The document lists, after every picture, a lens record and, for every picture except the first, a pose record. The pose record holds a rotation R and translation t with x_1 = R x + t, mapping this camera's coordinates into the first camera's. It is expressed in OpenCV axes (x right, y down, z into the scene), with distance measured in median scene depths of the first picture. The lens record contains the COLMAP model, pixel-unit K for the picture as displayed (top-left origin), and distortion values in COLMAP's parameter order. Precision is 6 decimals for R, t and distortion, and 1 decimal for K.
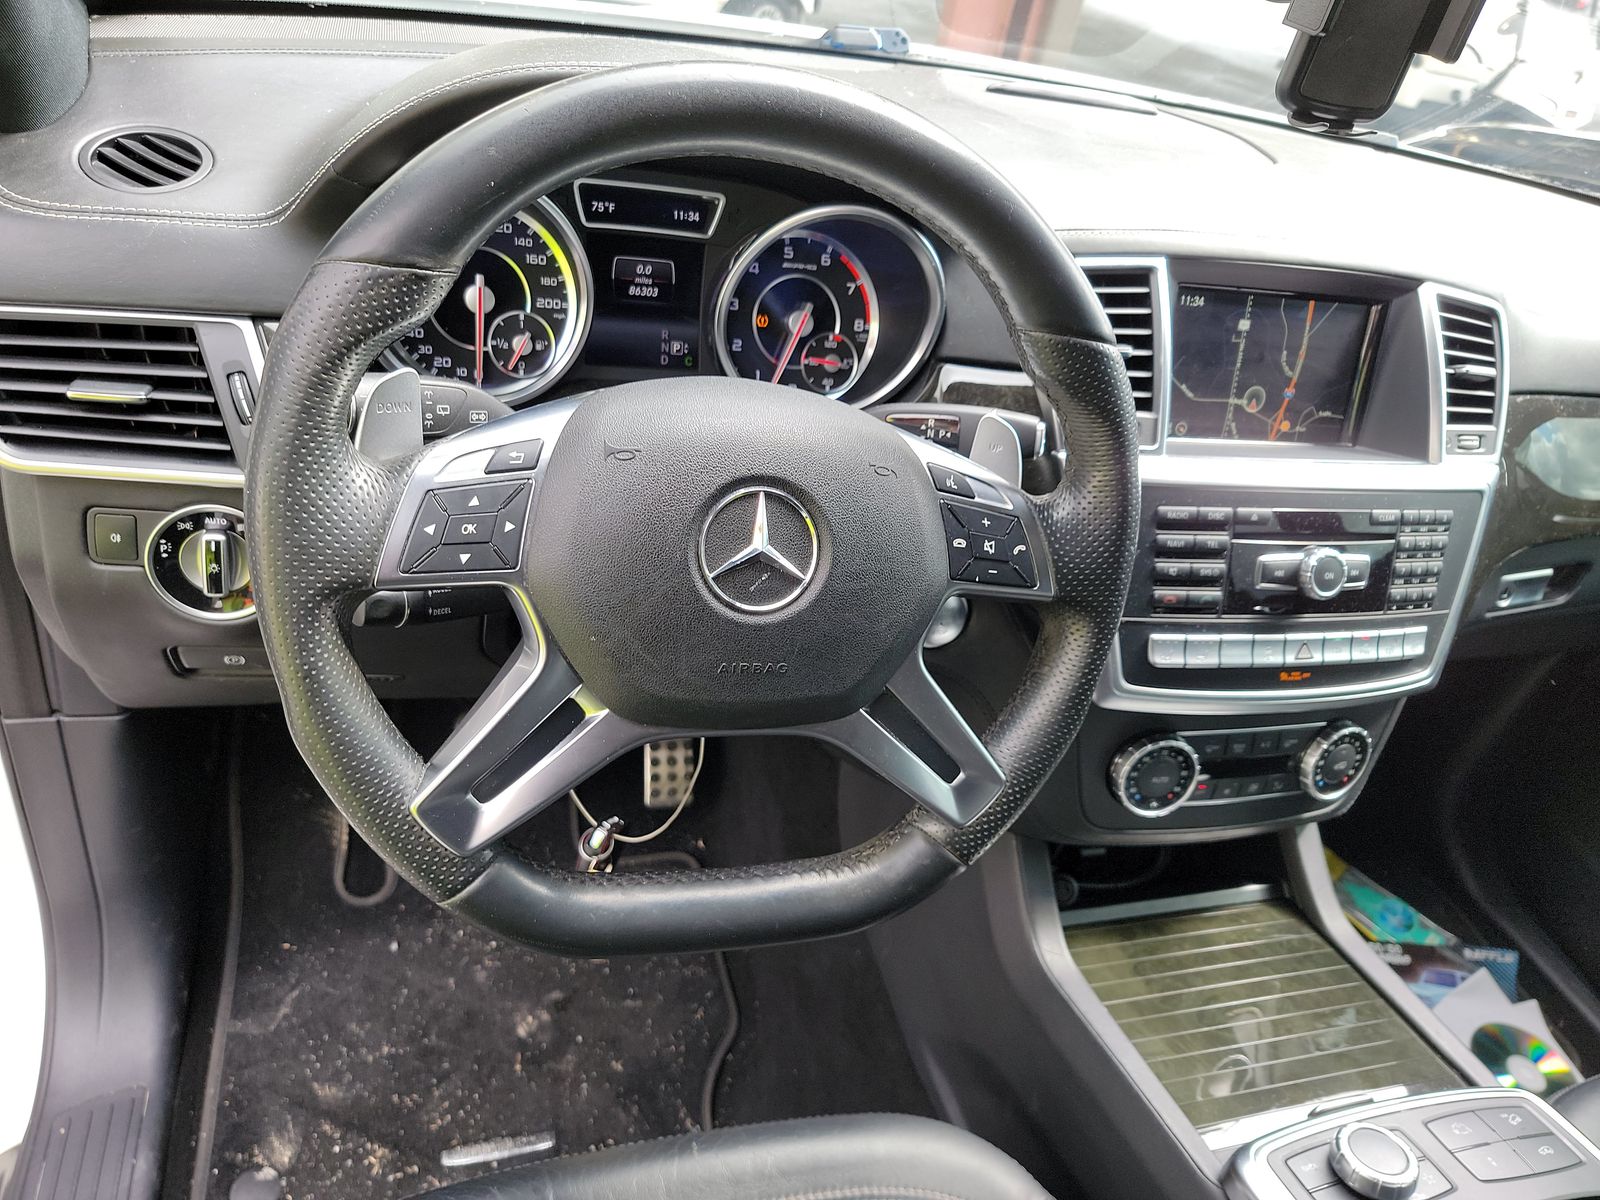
lens RADIAL K [[1144.8, 0, 784.9], [0, 1144.8, 605.5], [0, 0, 1]] dist [0.014074, 0.022912]
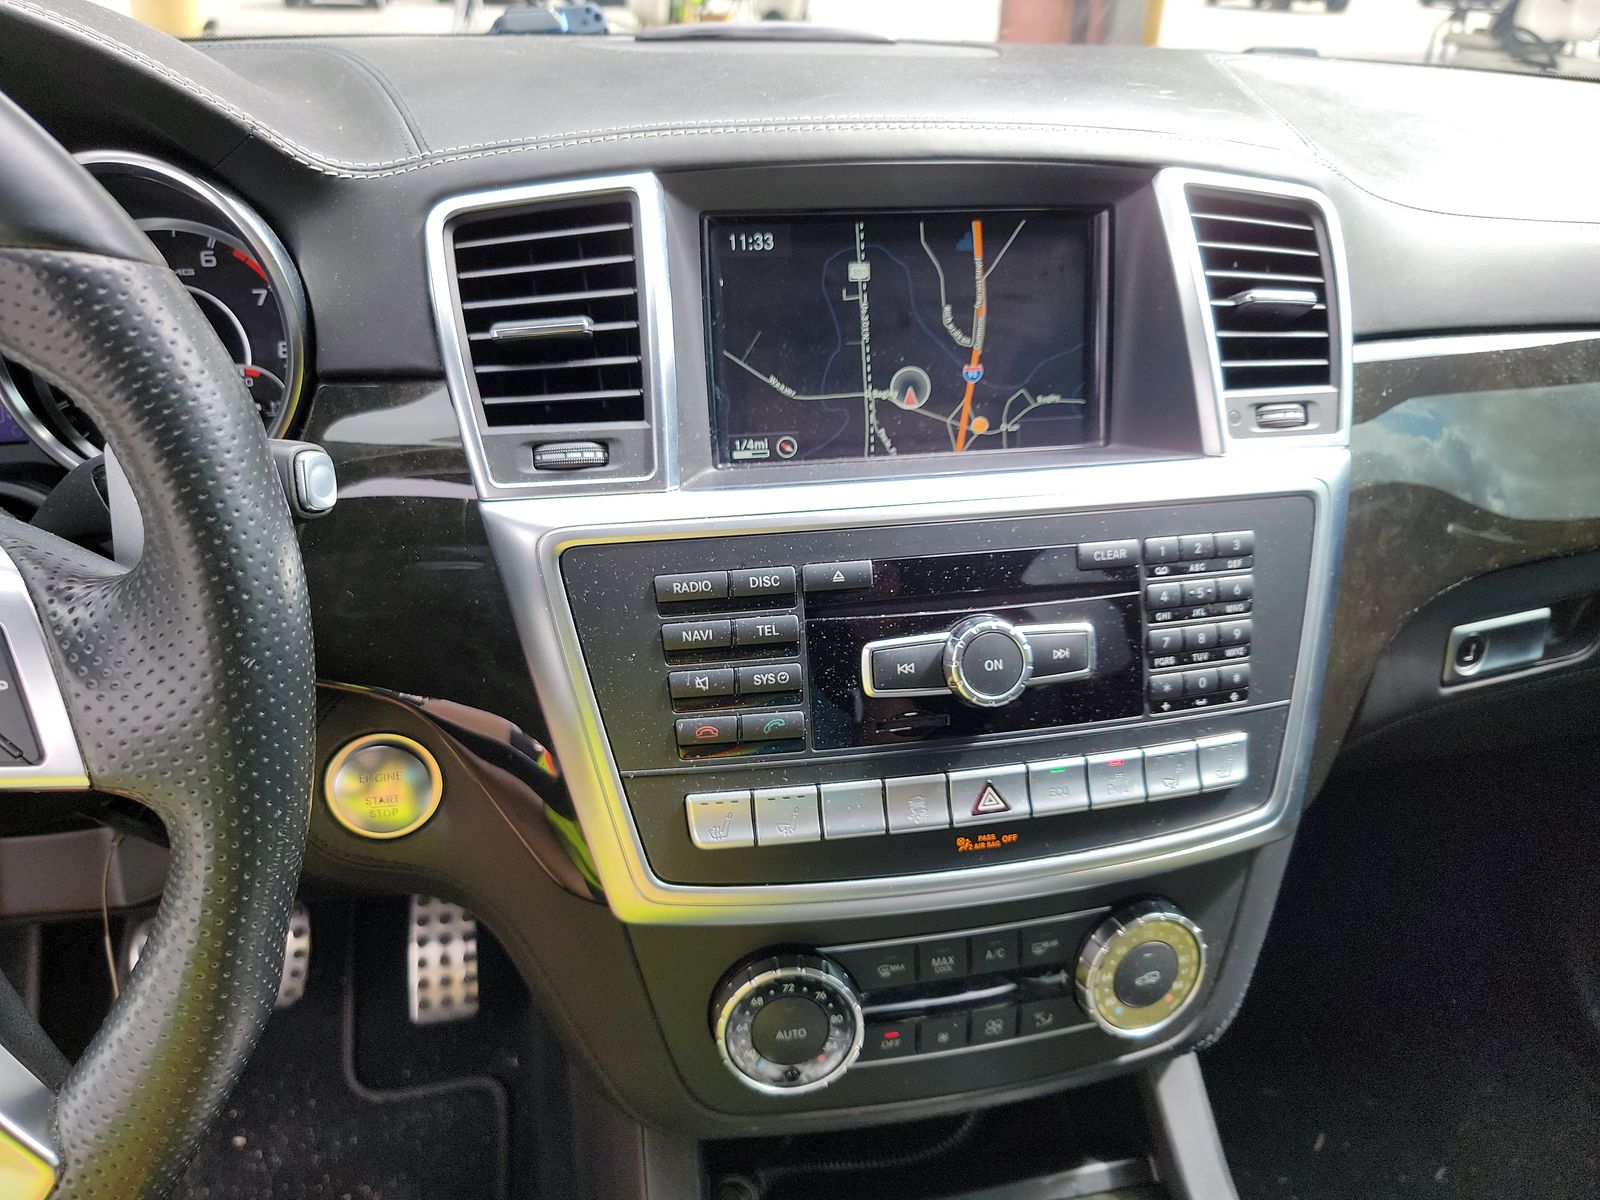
lens RADIAL K [[1144.8, 0, 809.2], [0, 1144.8, 591.8], [0, 0, 1]] dist [0.014074, 0.022912]
pose [[0.985258, -0.099966, -0.138829, 0.433815], [0.085197, 0.990434, -0.108541, -0.007878], [0.148351, 0.095113, 0.984350, 0.395576]]
